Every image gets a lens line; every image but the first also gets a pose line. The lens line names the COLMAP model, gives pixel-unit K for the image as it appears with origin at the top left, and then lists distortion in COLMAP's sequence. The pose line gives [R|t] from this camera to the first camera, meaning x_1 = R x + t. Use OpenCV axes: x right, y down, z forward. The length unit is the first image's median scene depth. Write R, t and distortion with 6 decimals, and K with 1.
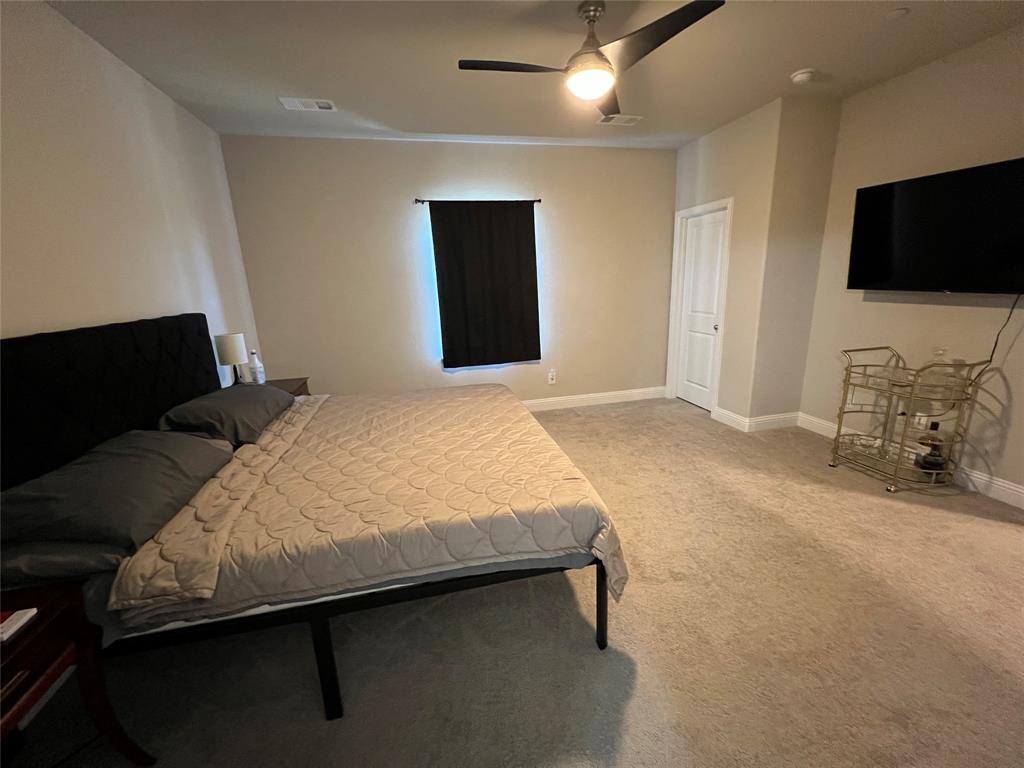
lens RADIAL K [[410.2, 0, 511.4], [0, 410.2, 381.8], [0, 0, 1]] dist [0.004665, 0.000682]
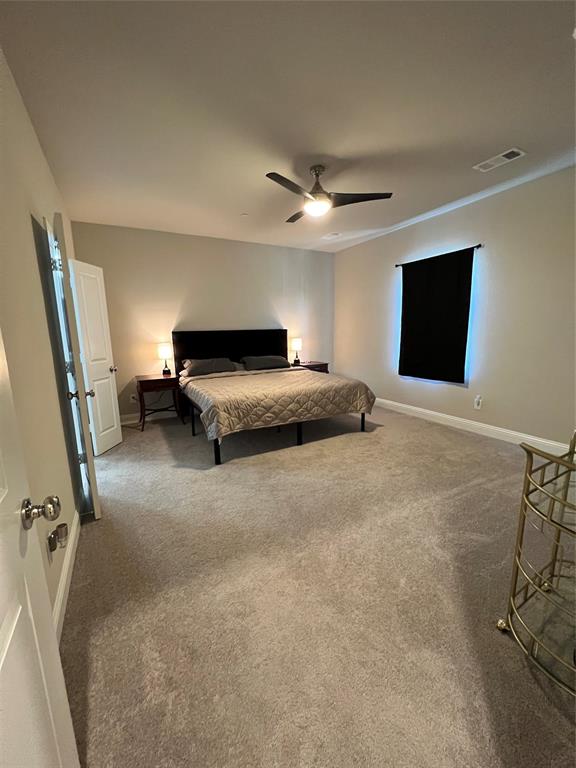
lens RADIAL K [[307.6, 0, 289.8], [0, 307.6, 384.3], [0, 0, 1]] dist [0.004665, 0.000682]
pose [[0.295478, 0.201085, -0.933947, 0.797045], [-0.219004, 0.965821, 0.138660, -0.071804], [0.929909, 0.163567, 0.329417, 0.288355]]
